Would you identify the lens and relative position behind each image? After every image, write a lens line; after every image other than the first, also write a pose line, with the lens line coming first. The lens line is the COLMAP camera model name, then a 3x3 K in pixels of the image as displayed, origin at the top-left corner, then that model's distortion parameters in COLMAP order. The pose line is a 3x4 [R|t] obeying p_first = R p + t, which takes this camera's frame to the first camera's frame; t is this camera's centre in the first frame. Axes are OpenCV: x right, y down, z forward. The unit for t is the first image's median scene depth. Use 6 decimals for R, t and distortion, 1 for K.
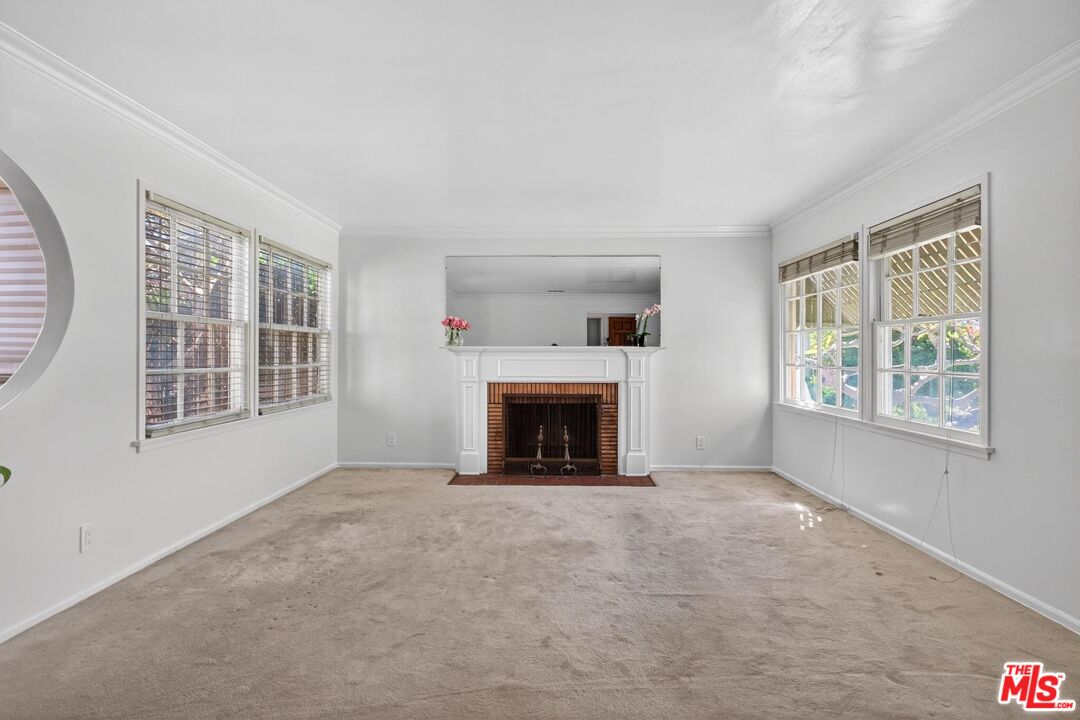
lens RADIAL K [[496.9, 0, 539.7], [0, 496.9, 353.3], [0, 0, 1]] dist [0.002184, -0.000485]
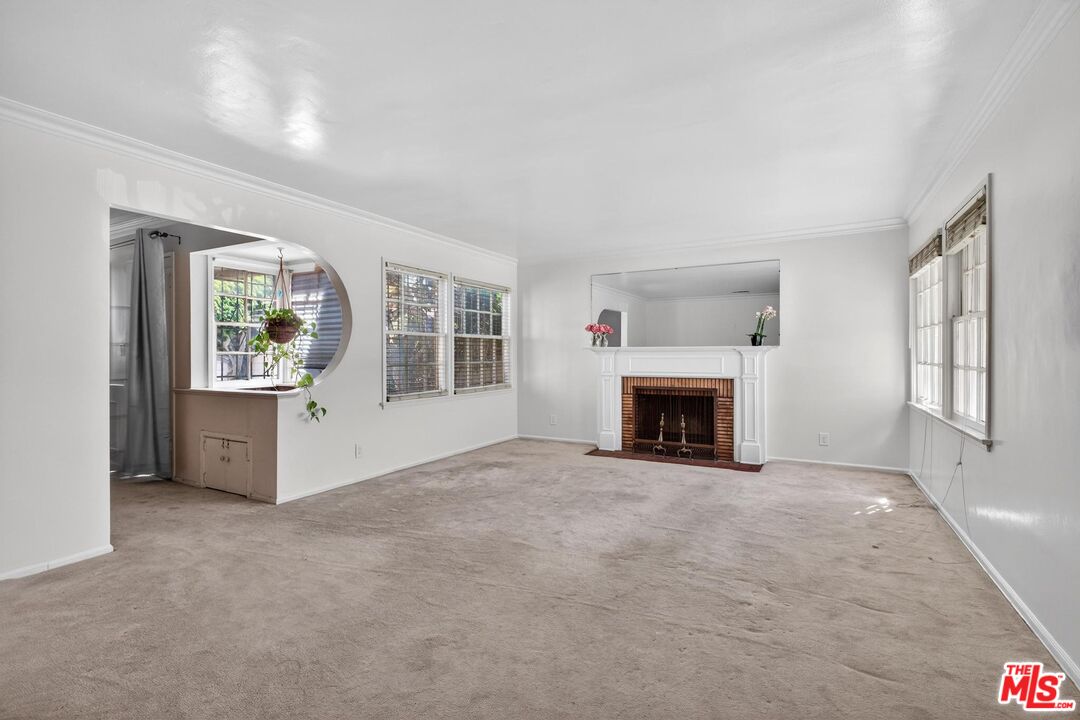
lens RADIAL K [[496.9, 0, 540.6], [0, 496.9, 359.7], [0, 0, 1]] dist [0.002184, -0.000485]
pose [[0.888119, -0.000658, -0.459614, 0.370750], [0.006123, 0.999927, 0.010399, 0.004219], [0.459573, -0.012049, 0.888058, -0.232905]]
